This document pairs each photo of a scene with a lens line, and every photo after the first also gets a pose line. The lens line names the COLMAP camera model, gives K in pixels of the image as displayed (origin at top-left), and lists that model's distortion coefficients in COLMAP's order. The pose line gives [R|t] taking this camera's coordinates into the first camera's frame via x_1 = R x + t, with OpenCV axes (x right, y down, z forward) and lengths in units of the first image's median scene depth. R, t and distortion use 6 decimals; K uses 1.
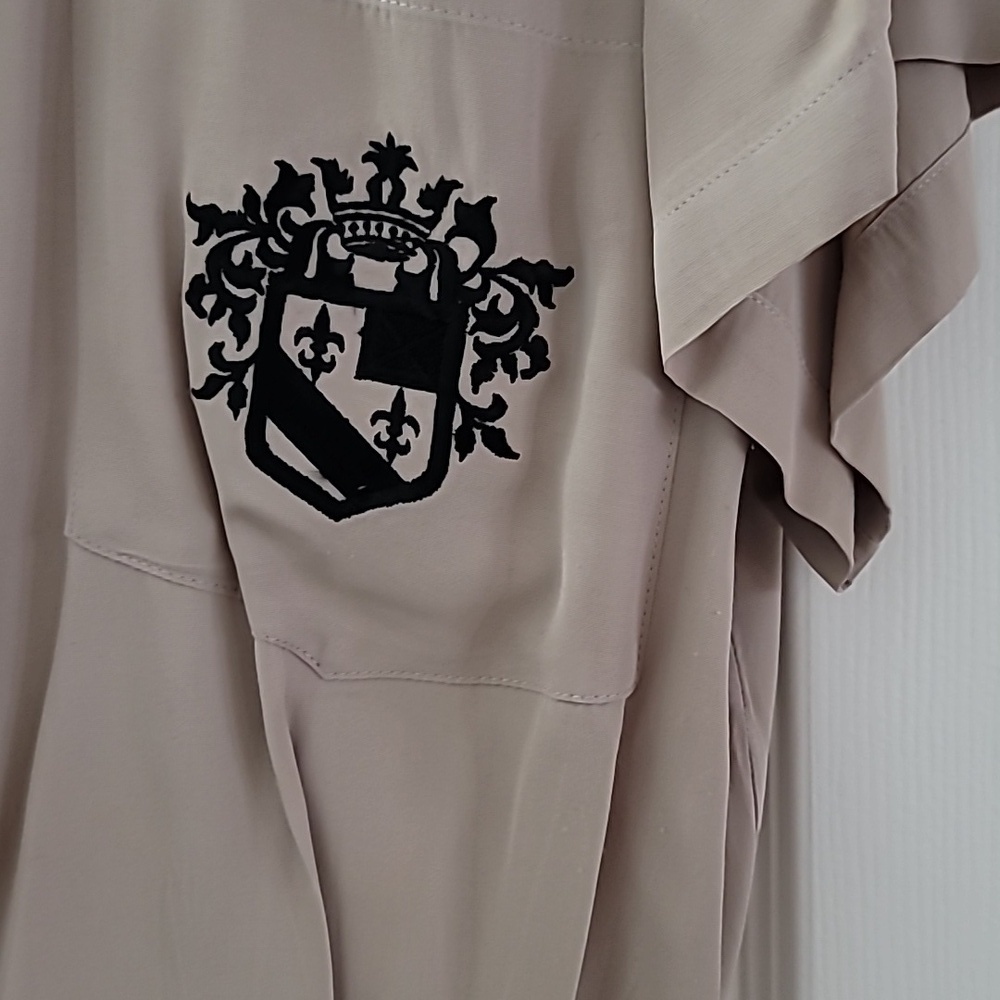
lens RADIAL K [[1477.2, 0, 500.0], [0, 1477.2, 500.0], [0, 0, 1]] dist [-0.000189, -0.035357]
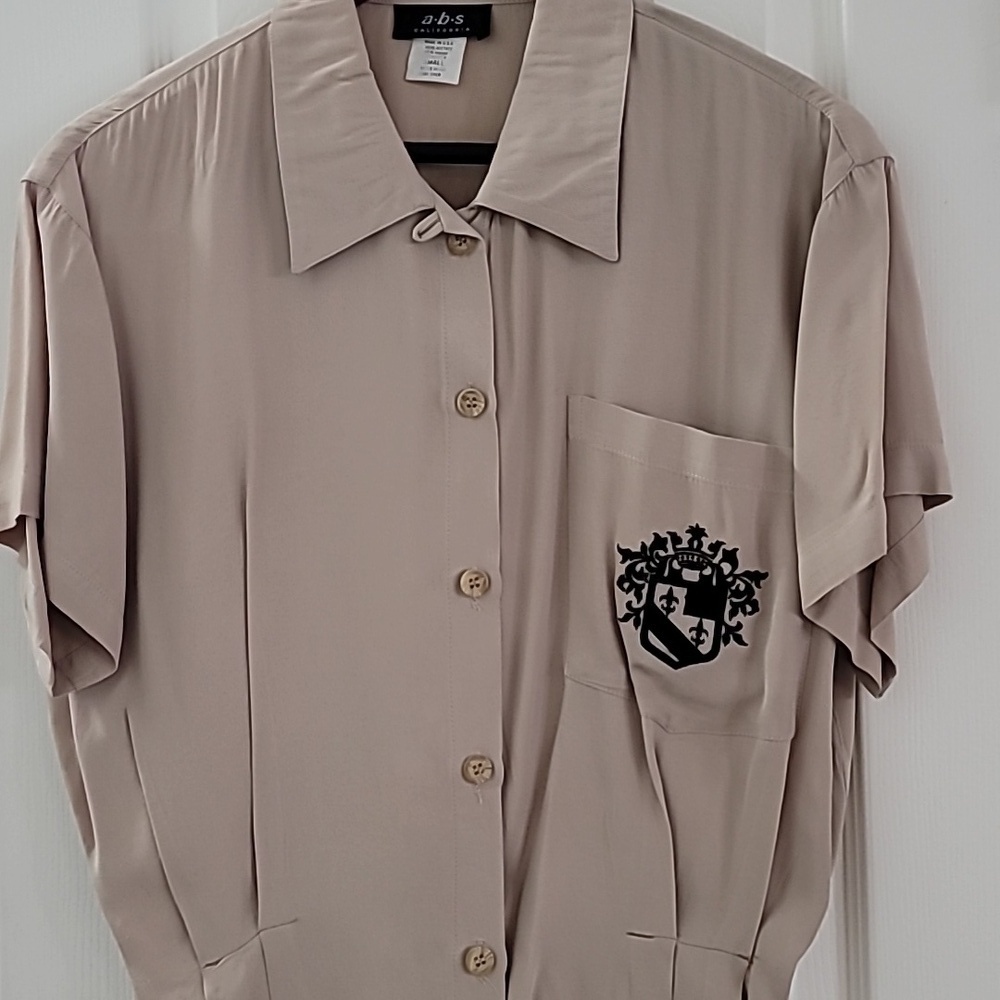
lens RADIAL K [[1477.2, 0, 500.0], [0, 1477.2, 500.0], [0, 0, 1]] dist [-0.000189, -0.035357]
pose [[0.993911, -0.009923, -0.109738, -0.131959], [0.002247, 0.997555, -0.069852, -0.103435], [0.110162, 0.069180, 0.991503, -1.632608]]
